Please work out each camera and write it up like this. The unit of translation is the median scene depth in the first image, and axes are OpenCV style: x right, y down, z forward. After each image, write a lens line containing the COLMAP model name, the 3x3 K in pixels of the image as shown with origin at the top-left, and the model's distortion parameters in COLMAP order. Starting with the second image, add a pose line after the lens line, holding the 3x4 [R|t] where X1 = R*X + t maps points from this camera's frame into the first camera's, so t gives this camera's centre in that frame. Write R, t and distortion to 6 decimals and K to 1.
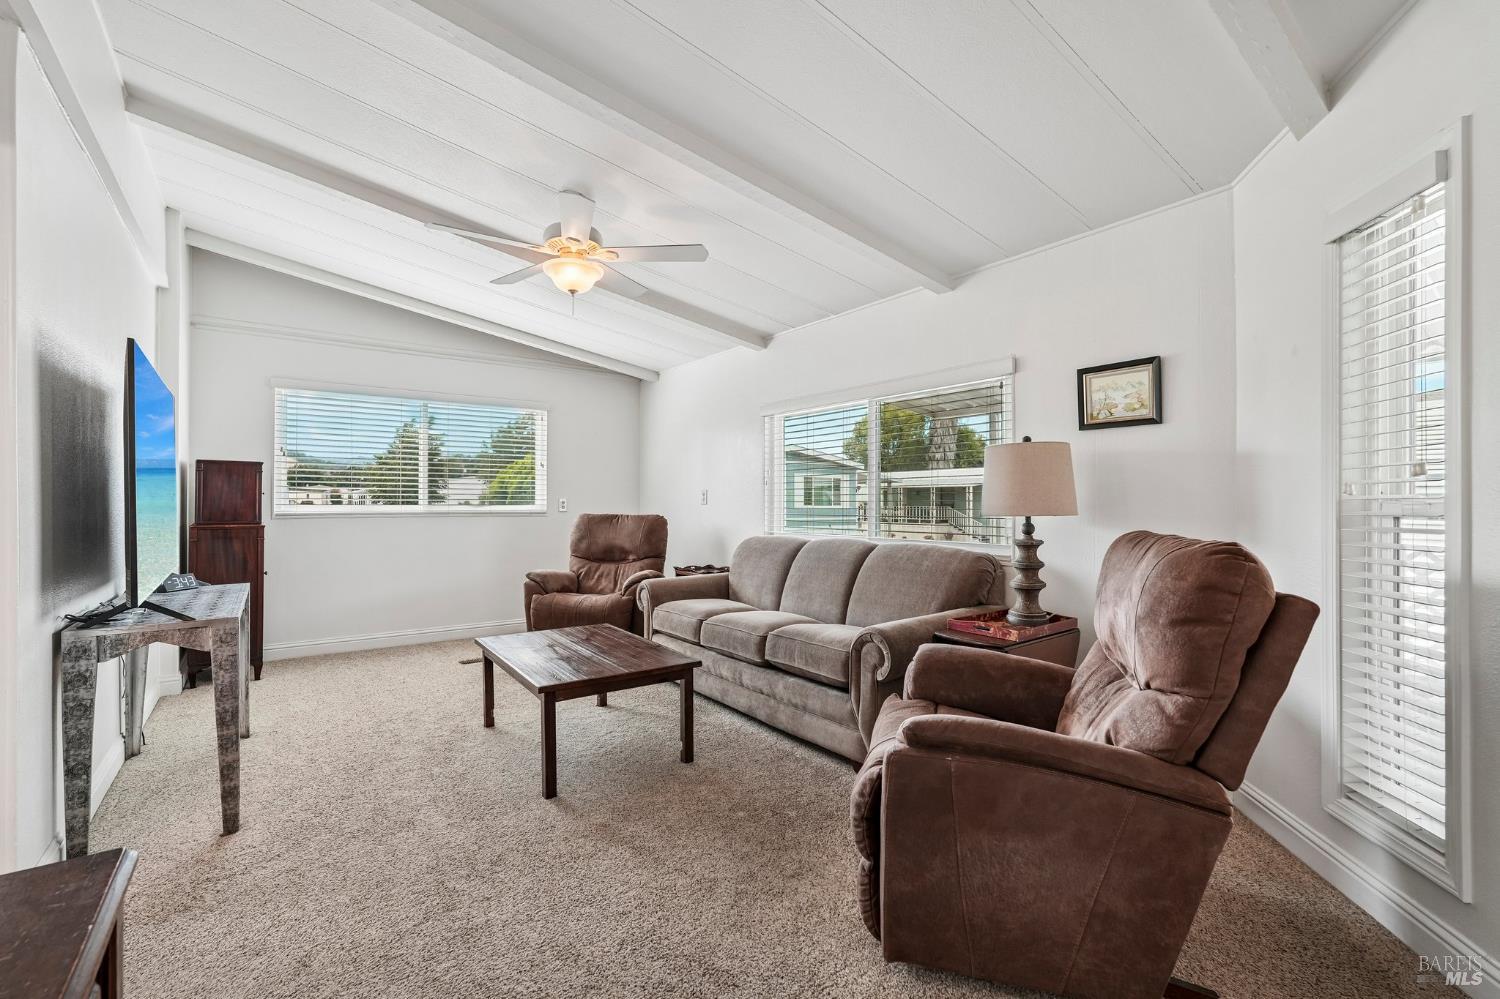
lens RADIAL K [[657.9, 0, 752.2], [0, 657.9, 496.1], [0, 0, 1]] dist [-0.001511, -0.000066]
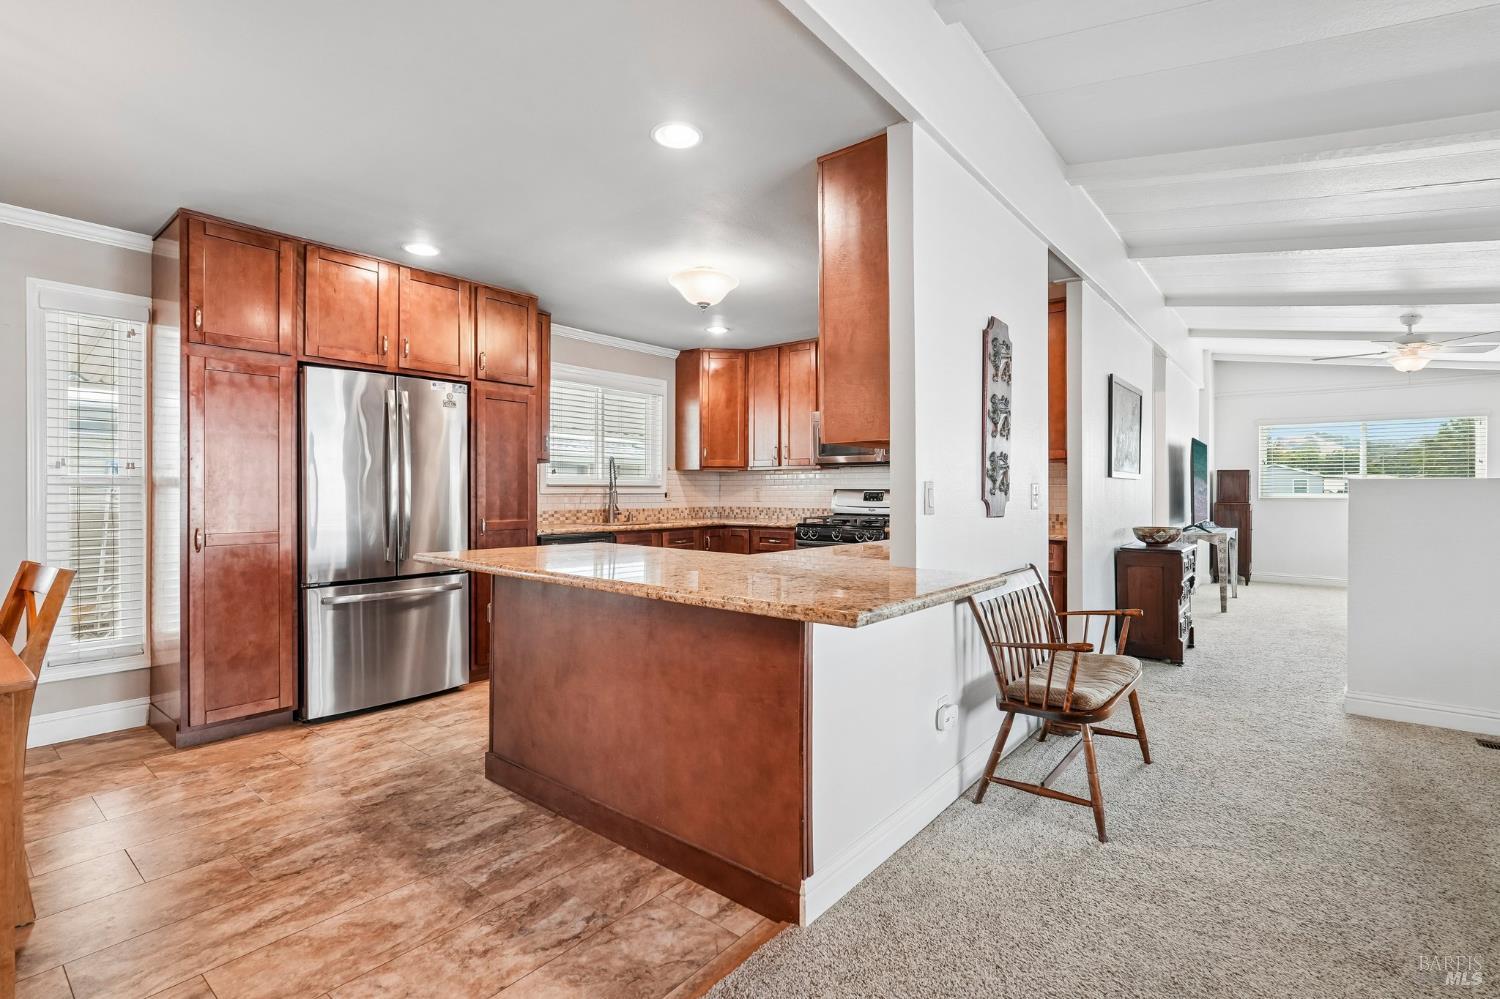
lens RADIAL K [[688.7, 0, 755.0], [0, 688.7, 490.3], [0, 0, 1]] dist [-0.001619, 0.000486]
pose [[0.253696, 0.000766, -0.967284, 1.024988], [0.007862, 0.999965, 0.002853, -0.012760], [0.967252, -0.008329, 0.253681, -1.118831]]
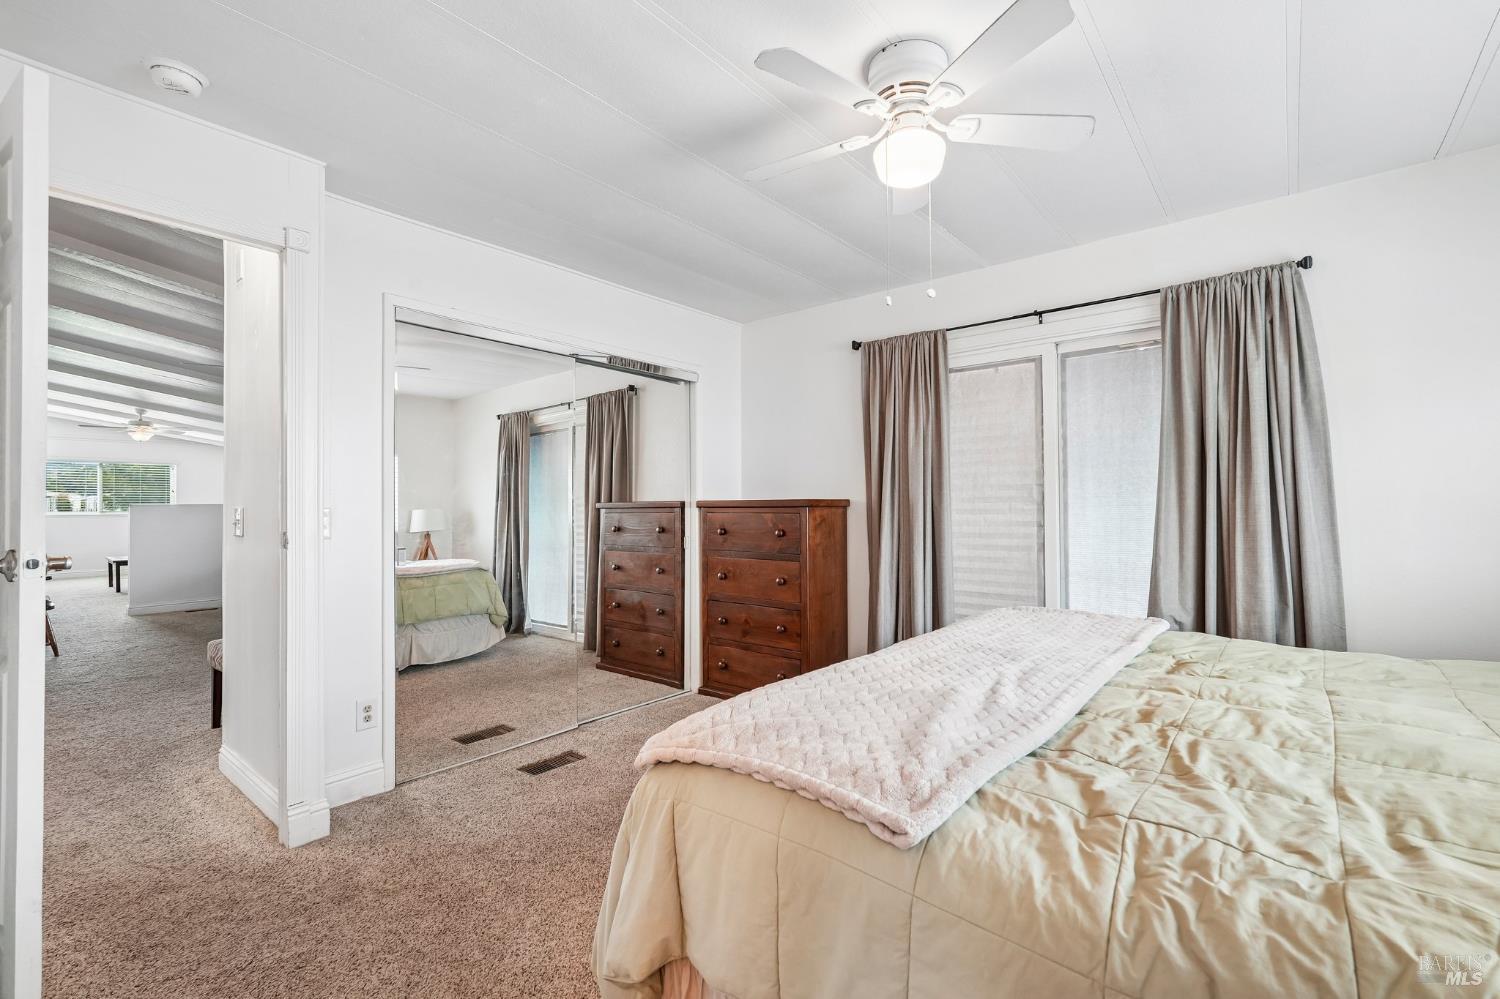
lens RADIAL K [[656.0, 0, 750.0], [0, 656.0, 499.5], [0, 0, 1]] dist [-0.001898, 0.000083]
pose [[0.971482, -0.000100, 0.237113, 1.699447], [0.000207, 1.000000, -0.000429, -0.037333], [-0.237112, 0.000466, 0.971482, -2.543738]]
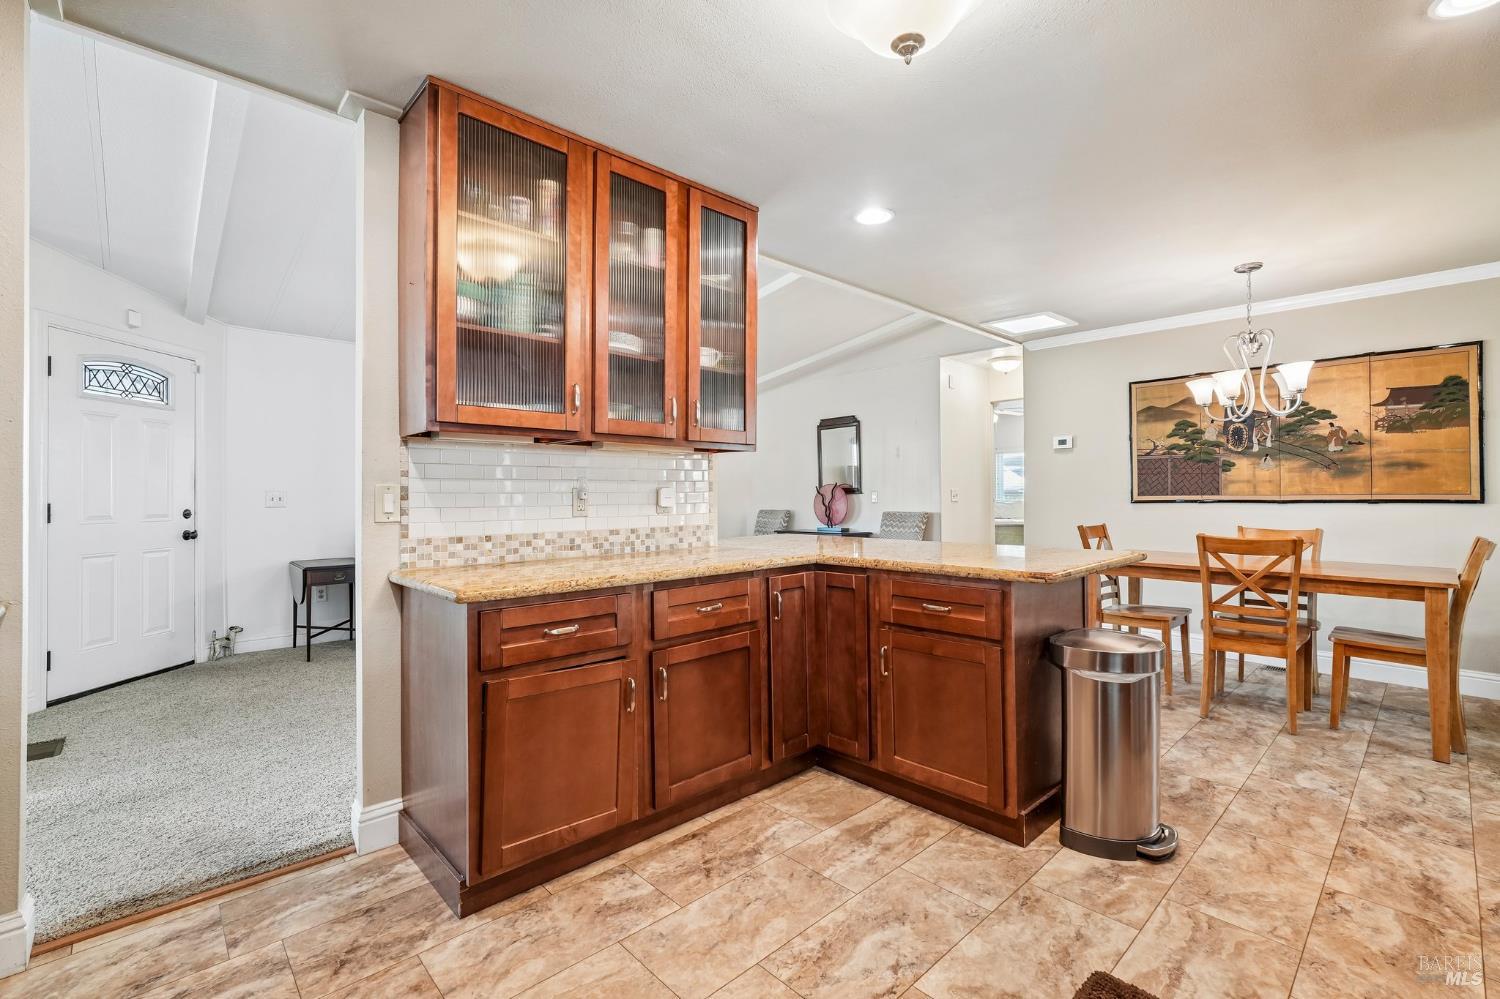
lens RADIAL K [[660.8, 0, 752.7], [0, 660.8, 490.7], [0, 0, 1]] dist [-0.002482, -0.000191]
pose [[-0.118288, 0.004997, 0.992967, -0.617633], [-0.006690, 0.999961, -0.005829, -0.004886], [-0.992957, -0.007332, -0.118250, -0.732474]]
